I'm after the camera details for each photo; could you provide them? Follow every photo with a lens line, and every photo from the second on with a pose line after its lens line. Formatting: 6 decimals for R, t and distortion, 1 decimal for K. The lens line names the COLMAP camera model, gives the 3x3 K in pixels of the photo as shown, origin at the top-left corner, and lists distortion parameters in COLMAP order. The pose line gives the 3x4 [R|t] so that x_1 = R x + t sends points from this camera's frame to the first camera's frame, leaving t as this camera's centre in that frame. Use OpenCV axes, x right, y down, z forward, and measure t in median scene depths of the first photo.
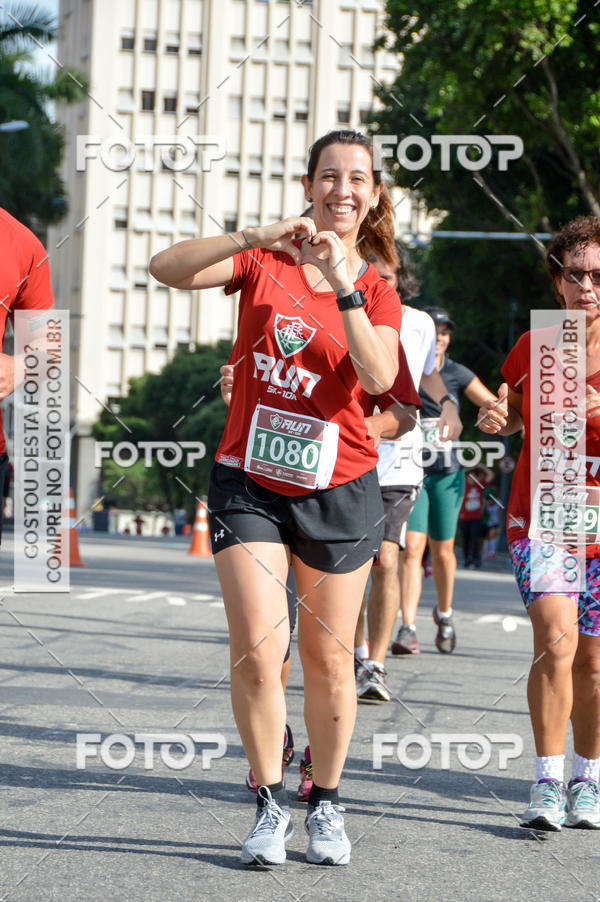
lens RADIAL K [[3659.8, 0, 343.8], [0, 3659.8, 389.8], [0, 0, 1]] dist [0.488065, -4.739994]
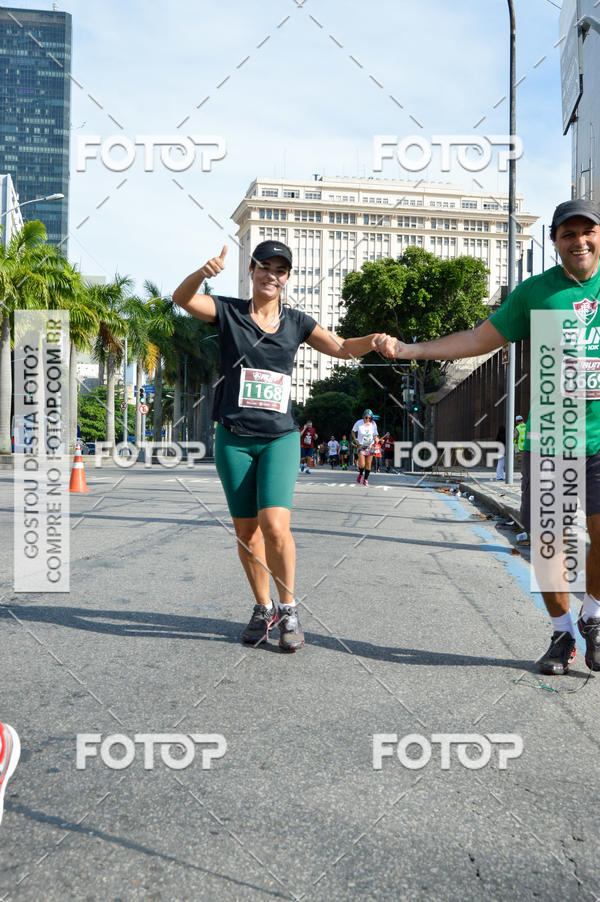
lens RADIAL K [[2730.1, 0, 300.9], [0, 2730.1, 420.1], [0, 0, 1]] dist [0.359559, -0.724067]
pose [[0.998174, -0.024438, 0.055249, -0.155025], [0.020526, 0.997316, 0.070286, -0.160696], [-0.056818, -0.069024, 0.995996, -1.325094]]
